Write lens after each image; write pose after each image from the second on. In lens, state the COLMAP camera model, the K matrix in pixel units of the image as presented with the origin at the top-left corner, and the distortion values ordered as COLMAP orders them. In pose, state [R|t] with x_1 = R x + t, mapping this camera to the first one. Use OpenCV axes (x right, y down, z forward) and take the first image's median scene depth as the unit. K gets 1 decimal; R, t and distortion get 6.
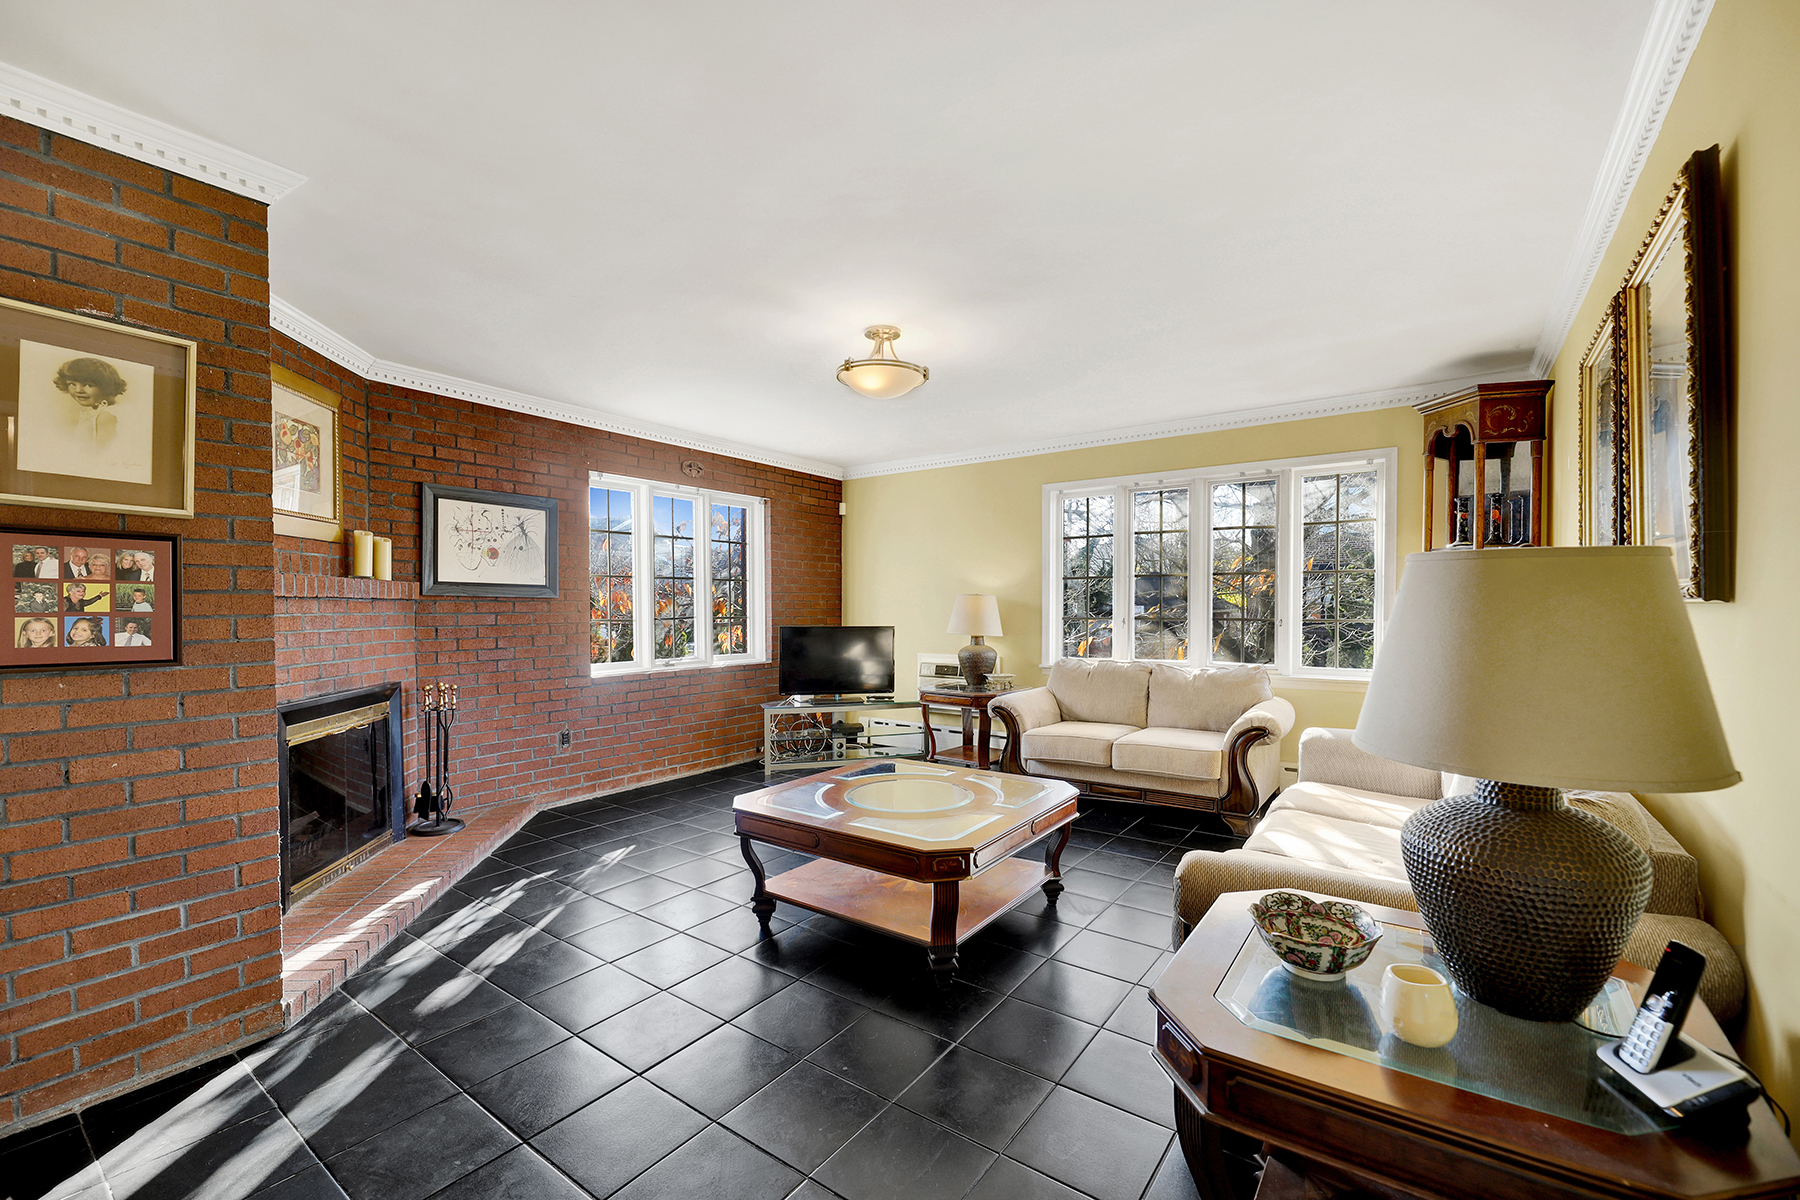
lens RADIAL K [[750.4, 0, 900.0], [0, 750.4, 600.0], [0, 0, 1]] dist [-0.000279, -0.000029]
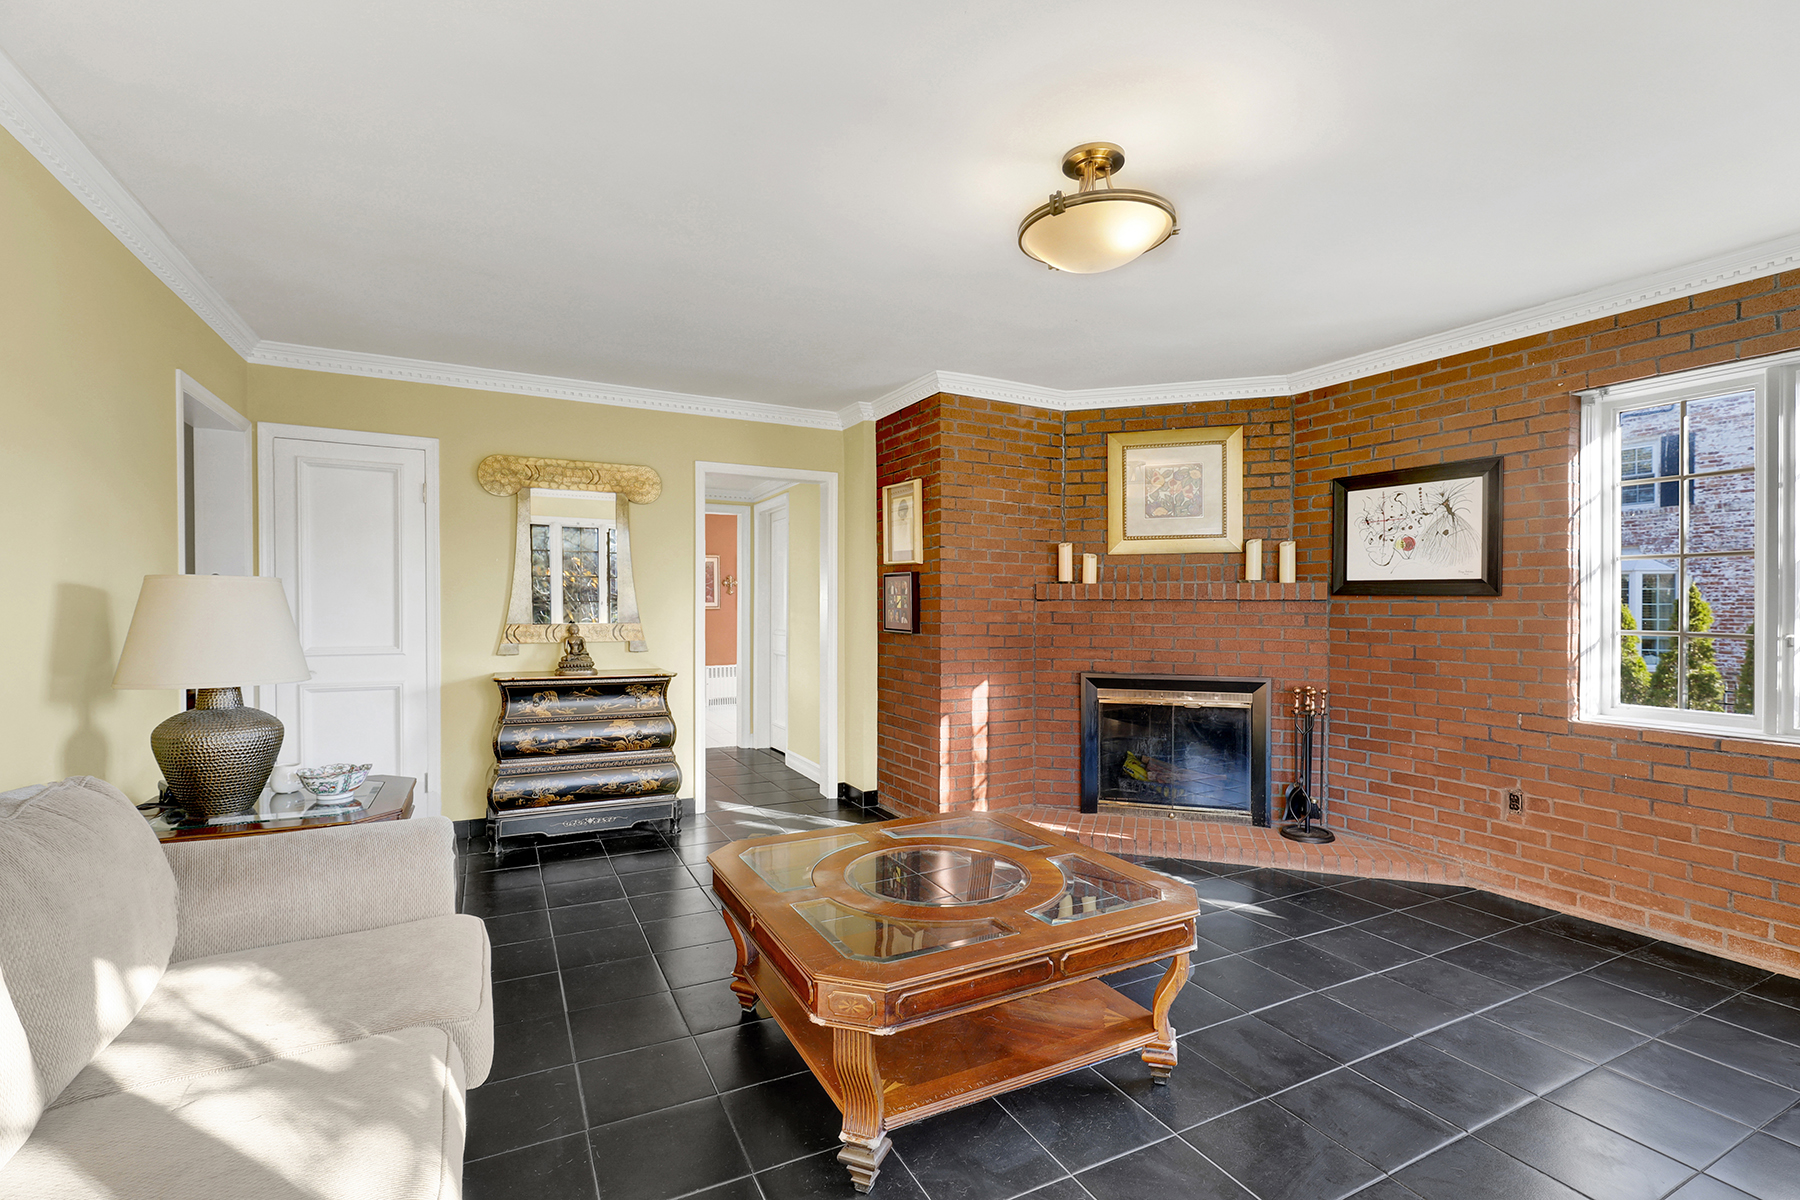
lens RADIAL K [[806.0, 0, 900.0], [0, 806.0, 600.0], [0, 0, 1]] dist [-0.001212, -0.000253]
pose [[-0.442328, 0.003132, -0.896848, 0.536863], [0.006327, 0.999980, 0.000372, -0.004392], [0.896831, -0.005510, -0.442339, 0.956299]]
